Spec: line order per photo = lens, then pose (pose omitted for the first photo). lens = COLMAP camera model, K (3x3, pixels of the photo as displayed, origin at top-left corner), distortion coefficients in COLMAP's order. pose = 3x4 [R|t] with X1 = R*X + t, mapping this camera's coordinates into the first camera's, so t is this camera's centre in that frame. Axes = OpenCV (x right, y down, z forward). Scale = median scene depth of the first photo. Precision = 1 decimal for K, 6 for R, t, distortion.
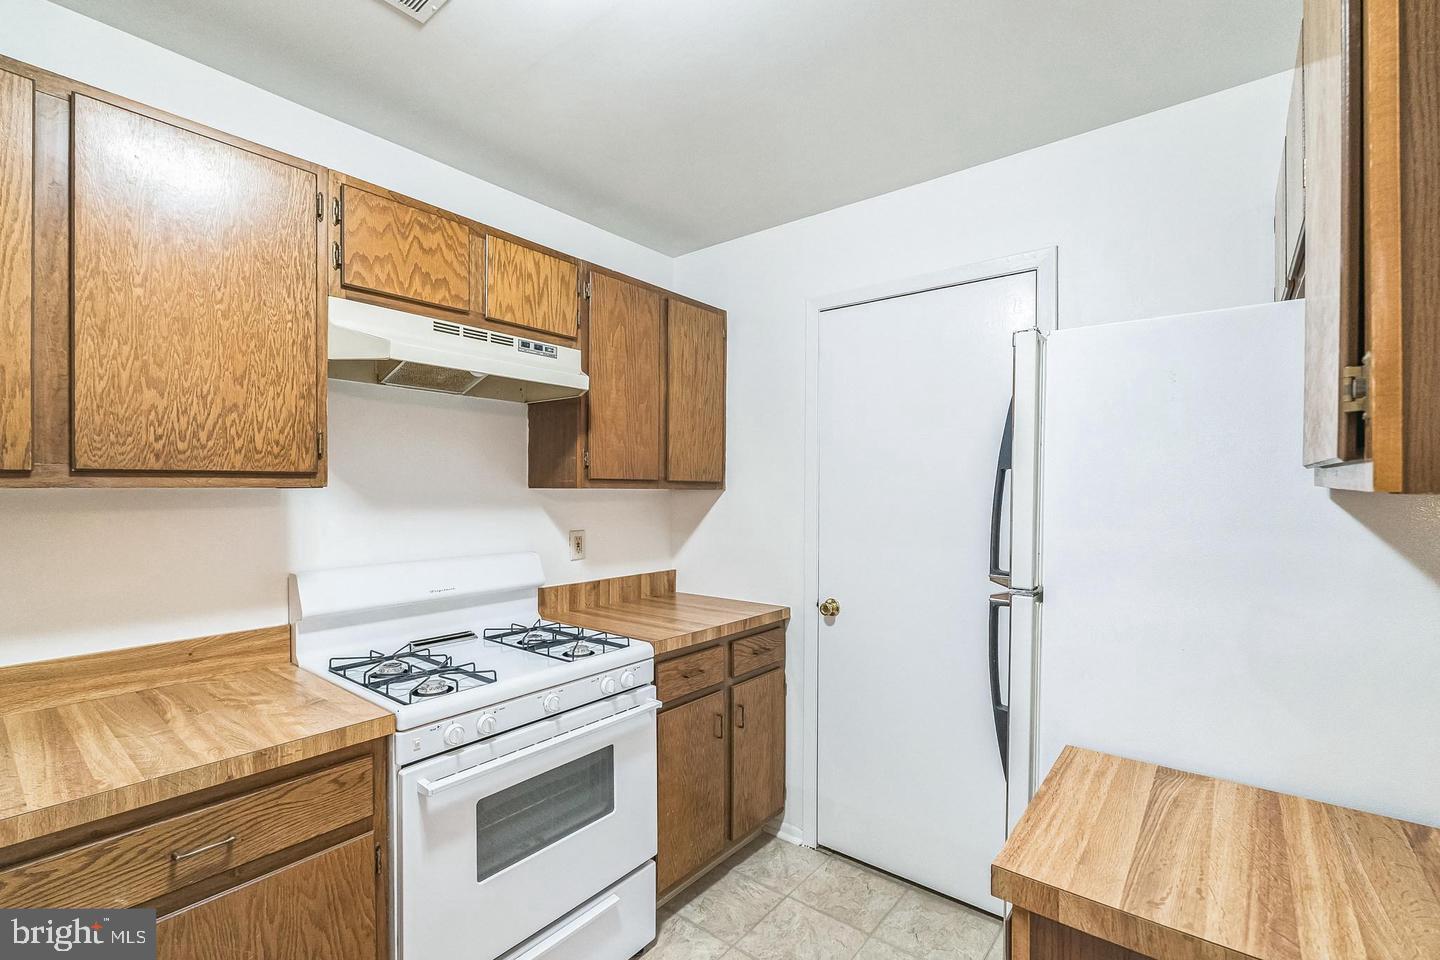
lens RADIAL K [[637.5, 0, 718.2], [0, 637.5, 486.7], [0, 0, 1]] dist [-0.002563, -0.000180]
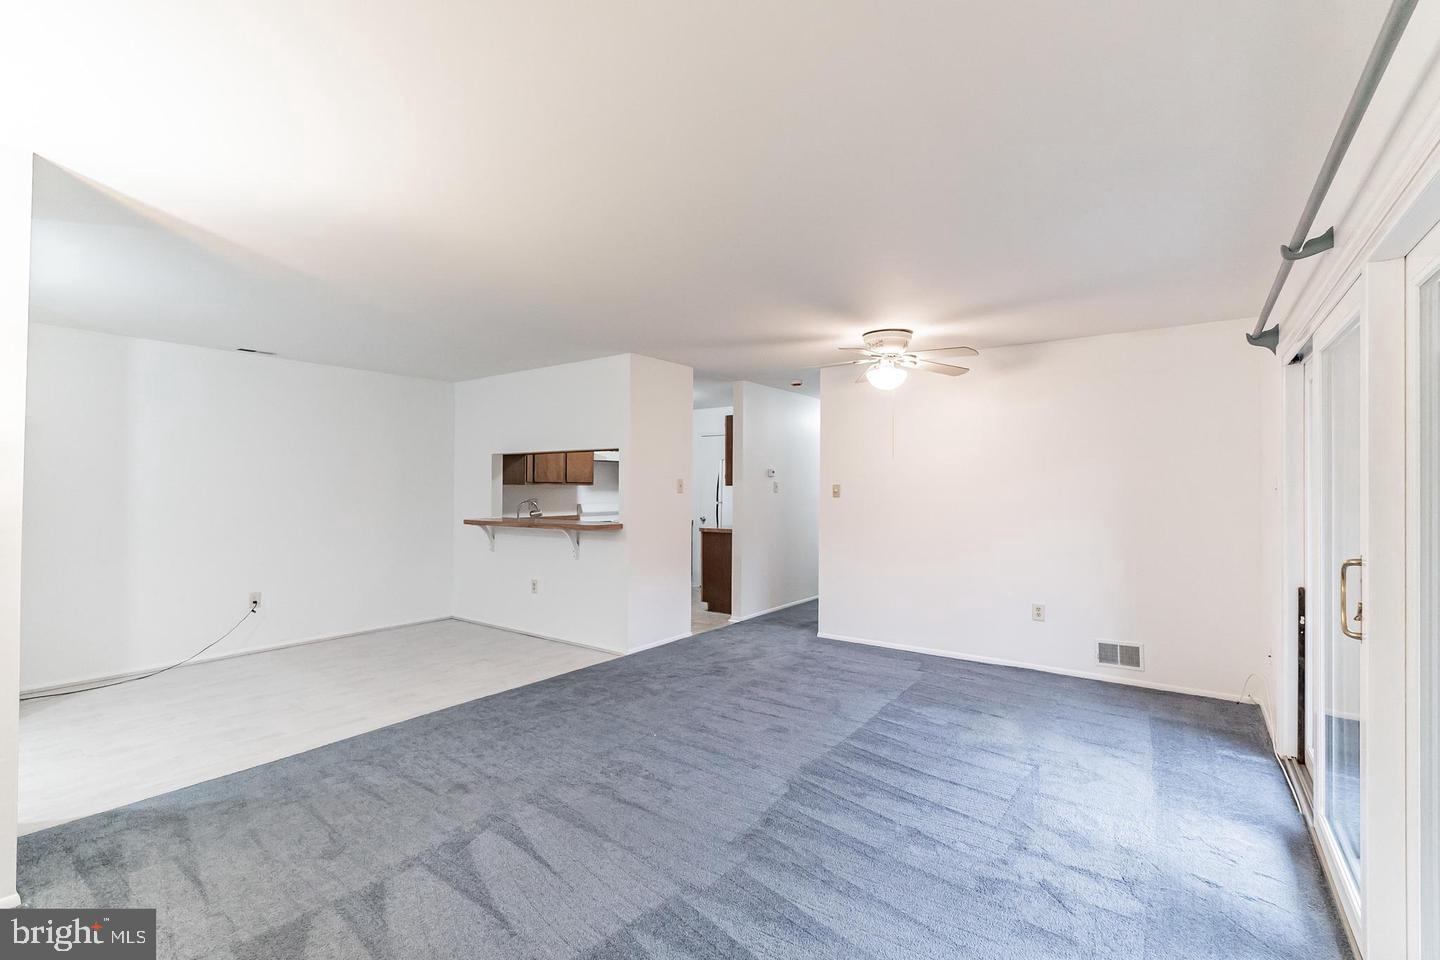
lens RADIAL K [[638.6, 0, 717.9], [0, 638.6, 482.9], [0, 0, 1]] dist [0.001758, -0.000115]
pose [[0.999254, 0.001663, 0.038586, 0.155674], [-0.001383, 0.999973, -0.007286, 0.015615], [-0.038597, 0.007227, 0.999229, -3.630920]]
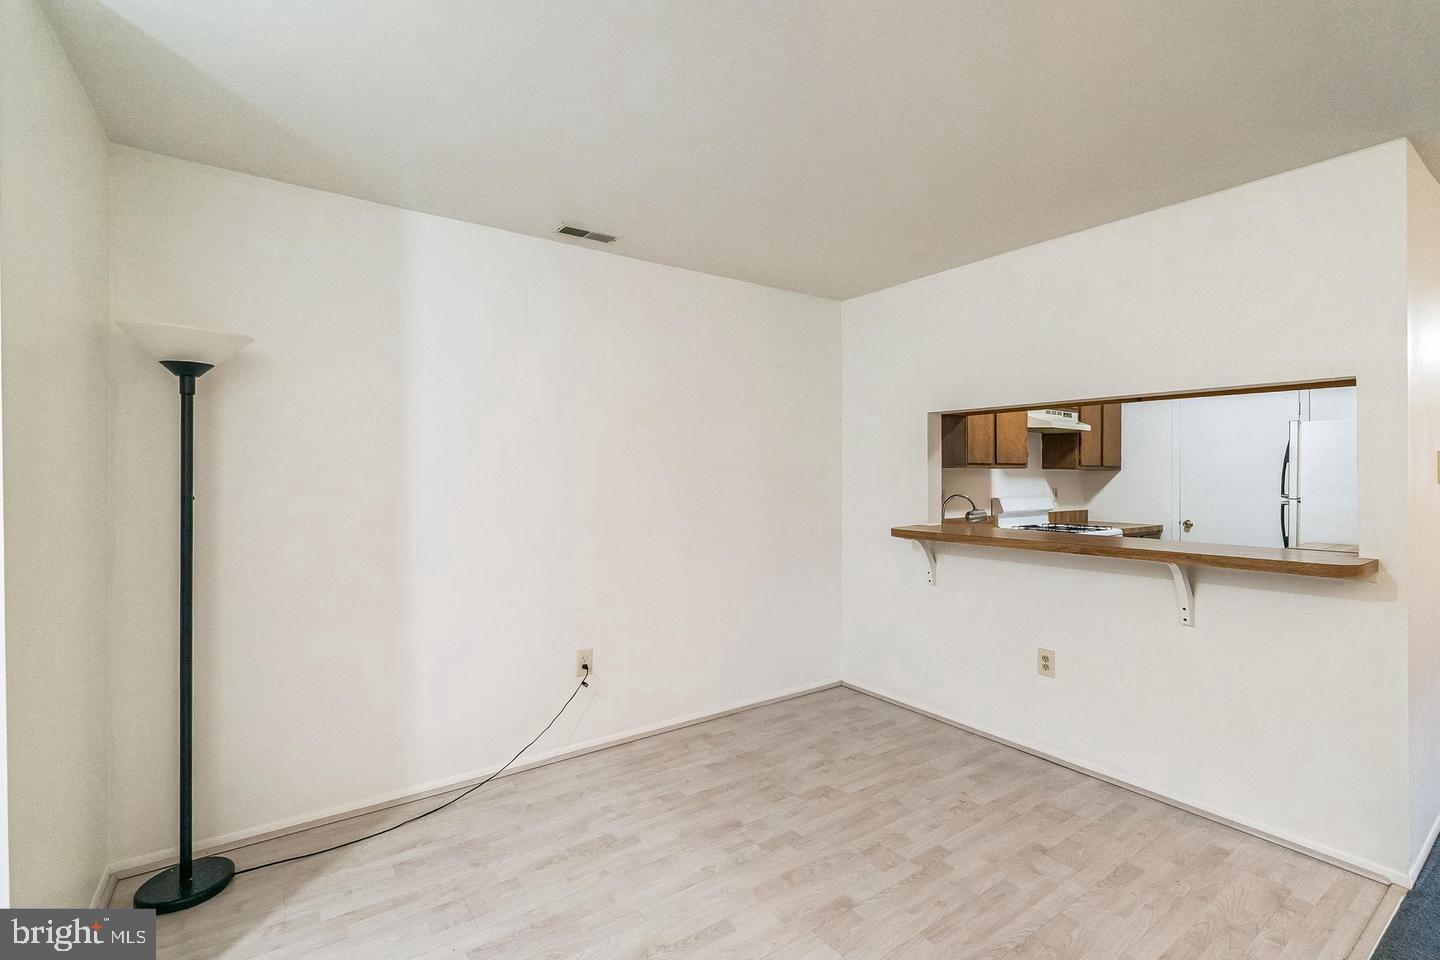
lens RADIAL K [[648.5, 0, 727.4], [0, 648.5, 475.7], [0, 0, 1]] dist [0.001812, 0.000671]
pose [[0.965020, 0.004129, -0.262143, -1.053565], [-0.002768, 0.999981, 0.005563, 0.020390], [0.262161, -0.004643, 0.965013, -2.162387]]
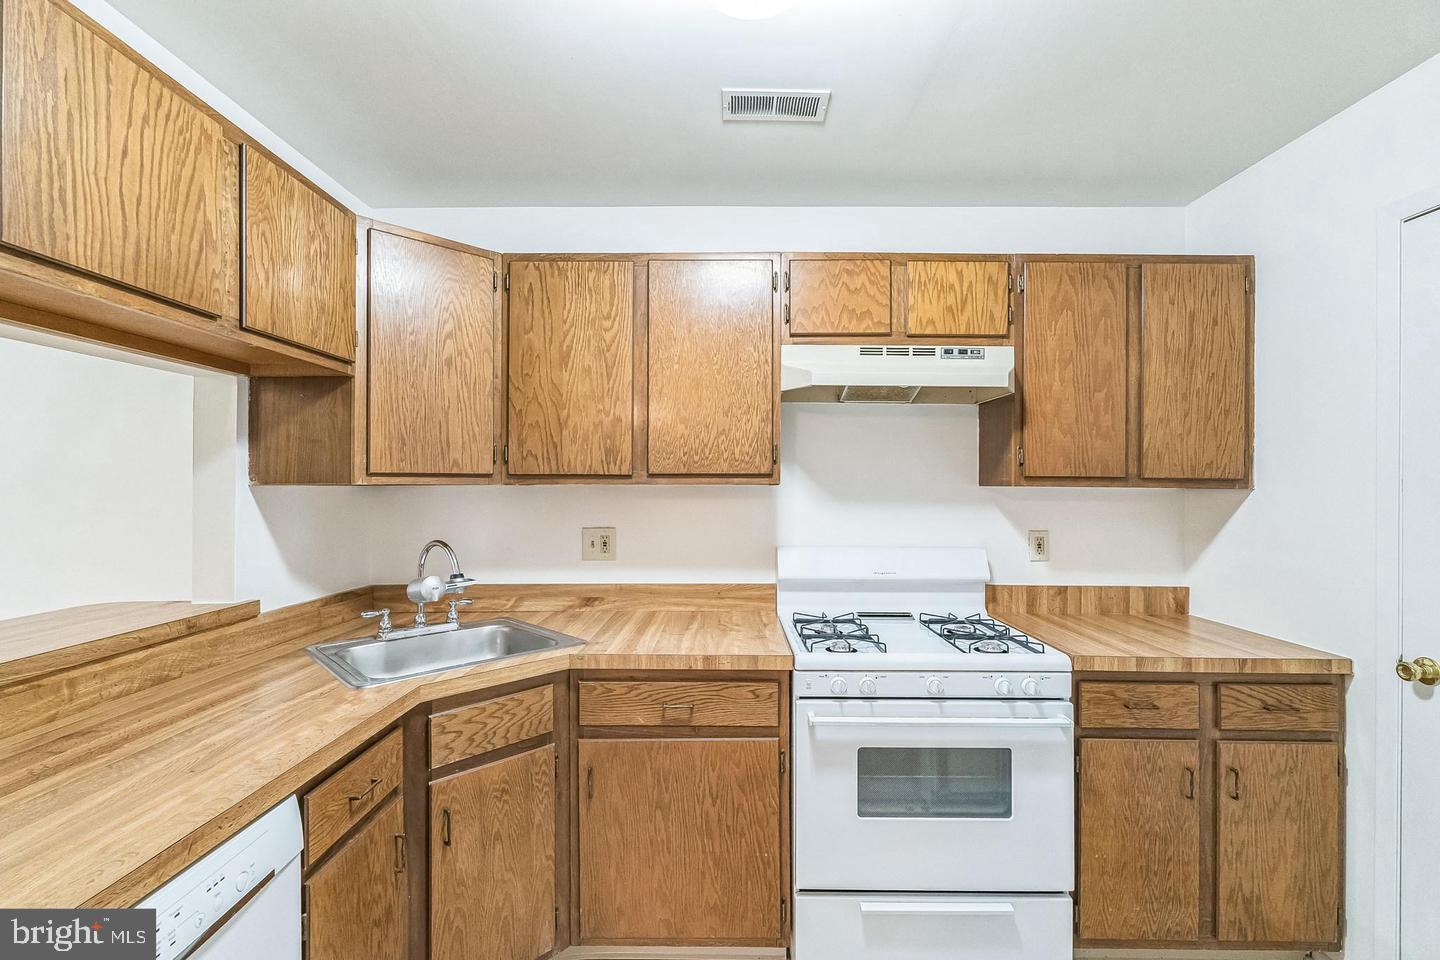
lens RADIAL K [[634.9, 0, 716.4], [0, 634.9, 475.8], [0, 0, 1]] dist [-0.002325, 0.000104]
pose [[0.617733, -0.009080, -0.786336, 0.328260], [-0.002555, 0.999905, -0.013553, 0.000991], [0.786384, 0.010381, 0.617651, 0.042714]]
